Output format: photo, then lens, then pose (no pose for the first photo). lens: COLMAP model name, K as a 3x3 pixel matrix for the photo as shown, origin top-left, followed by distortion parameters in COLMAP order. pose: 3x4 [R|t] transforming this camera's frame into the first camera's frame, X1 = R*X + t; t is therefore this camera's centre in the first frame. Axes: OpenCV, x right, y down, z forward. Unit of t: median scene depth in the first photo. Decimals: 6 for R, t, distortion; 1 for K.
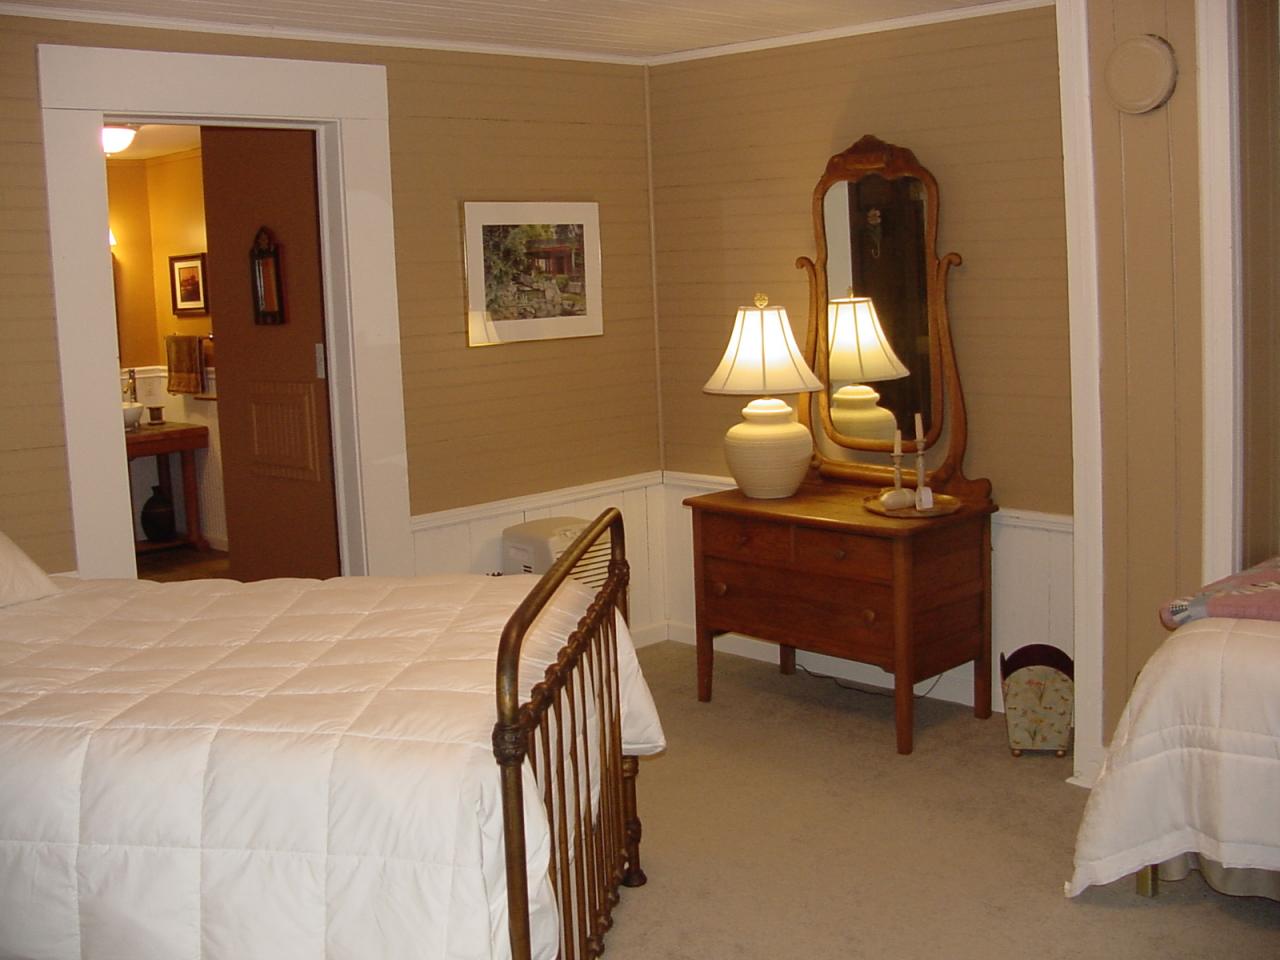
lens RADIAL K [[1480.3, 0, 644.5], [0, 1480.3, 477.3], [0, 0, 1]] dist [-0.176698, 0.000000]
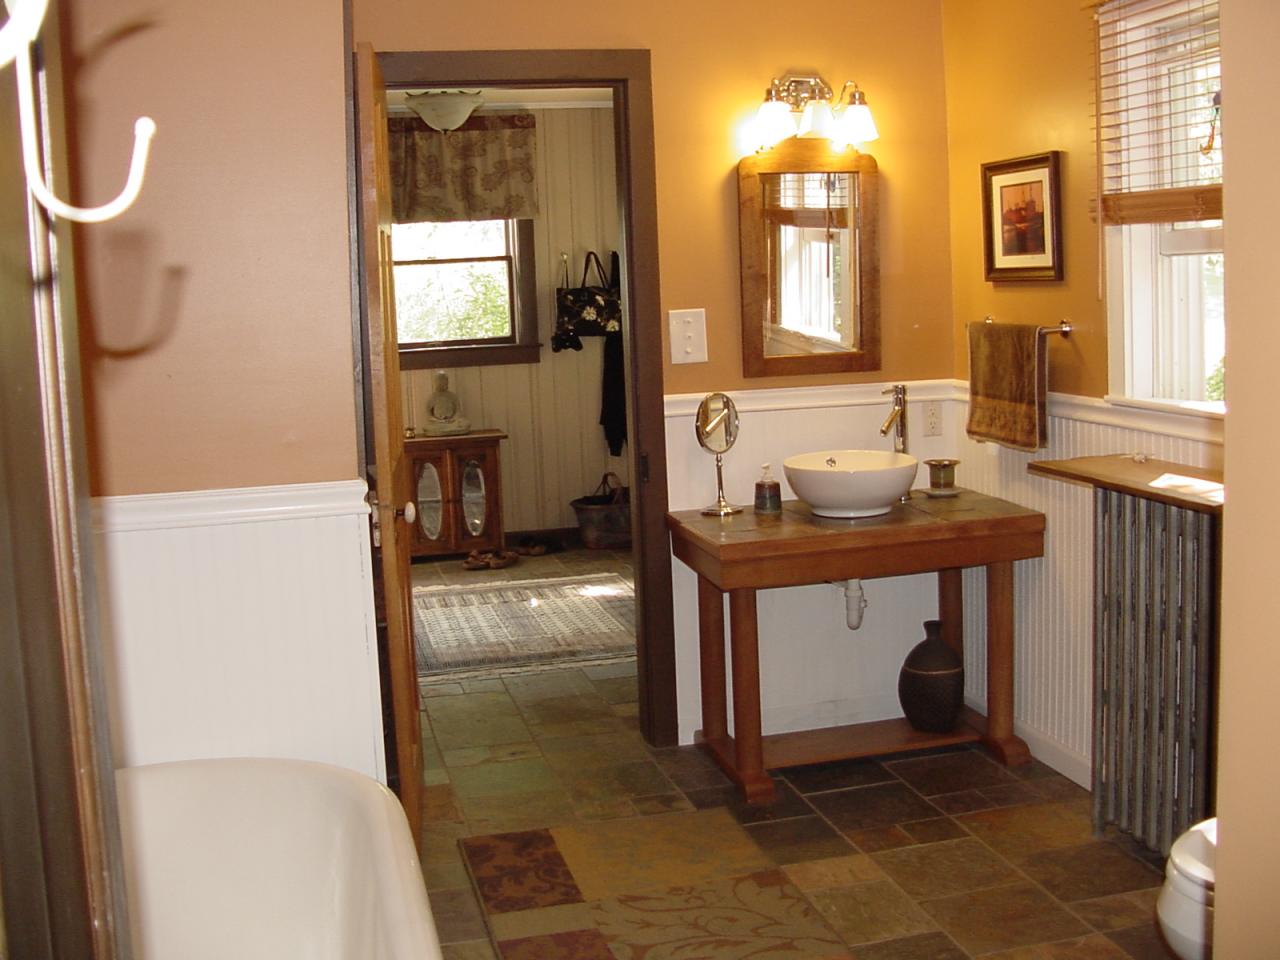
lens RADIAL K [[1480.3, 0, 638.2], [0, 1480.3, 480.1], [0, 0, 1]] dist [-0.176698, 0.000000]
pose [[0.861335, 0.065785, -0.503760, -0.172167], [-0.057927, 0.997831, 0.031261, -0.053068], [0.504724, 0.002255, 0.863278, 0.510512]]
